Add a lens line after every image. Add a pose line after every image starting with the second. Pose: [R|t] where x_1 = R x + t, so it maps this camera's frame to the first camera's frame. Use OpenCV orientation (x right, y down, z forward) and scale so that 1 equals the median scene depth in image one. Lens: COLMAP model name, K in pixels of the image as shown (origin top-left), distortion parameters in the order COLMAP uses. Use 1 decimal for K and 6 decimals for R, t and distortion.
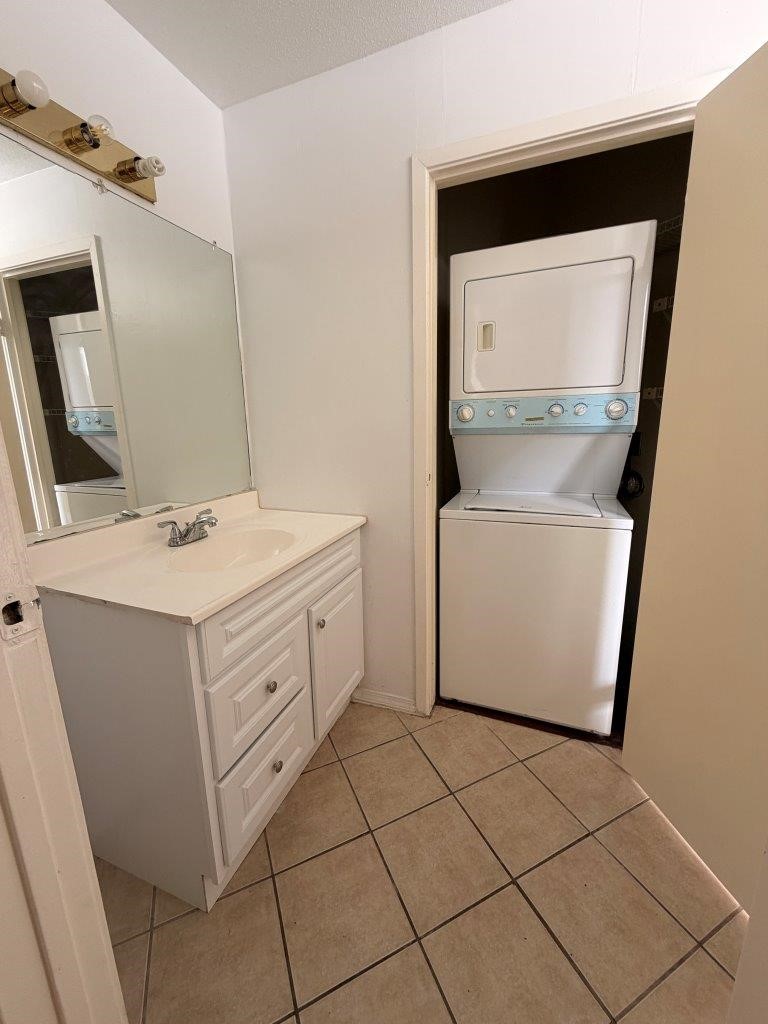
lens RADIAL K [[410.5, 0, 384.0], [0, 410.5, 512.0], [0, 0, 1]] dist [0.000520, 0.000029]
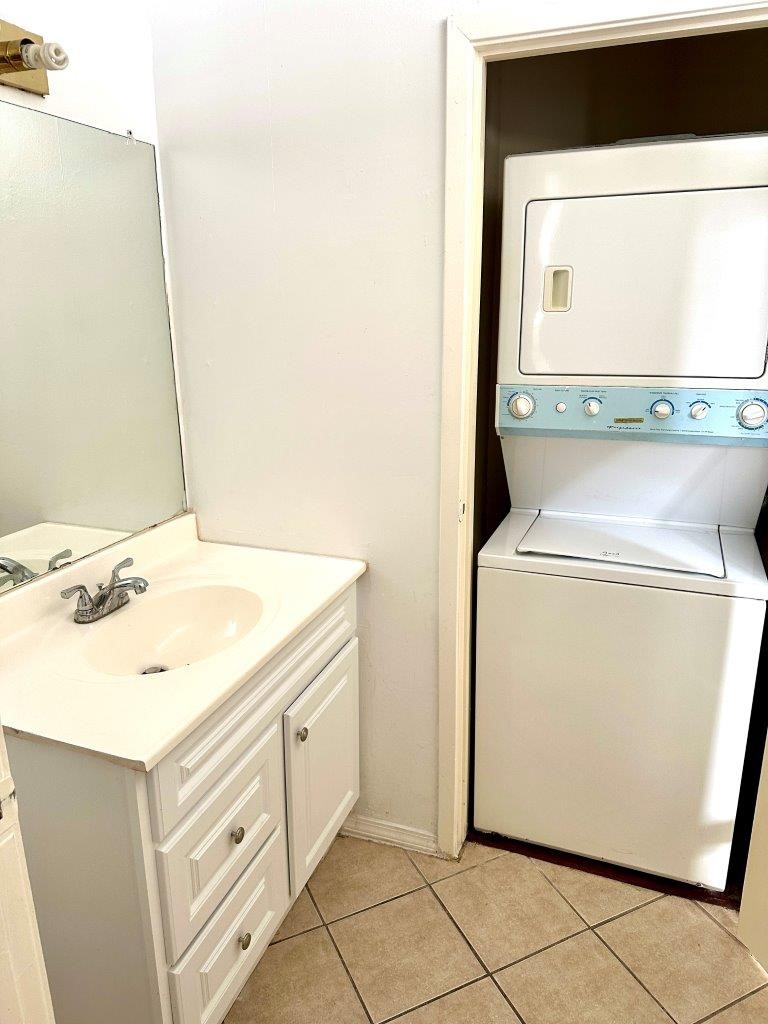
lens RADIAL K [[716.3, 0, 383.0], [0, 716.3, 524.7], [0, 0, 1]] dist [0.109016, -0.161463]
pose [[0.999935, 0.009654, 0.005992, -0.025439], [-0.010080, 0.997076, 0.075753, -0.145227], [-0.005243, -0.075809, 0.997109, -0.149993]]
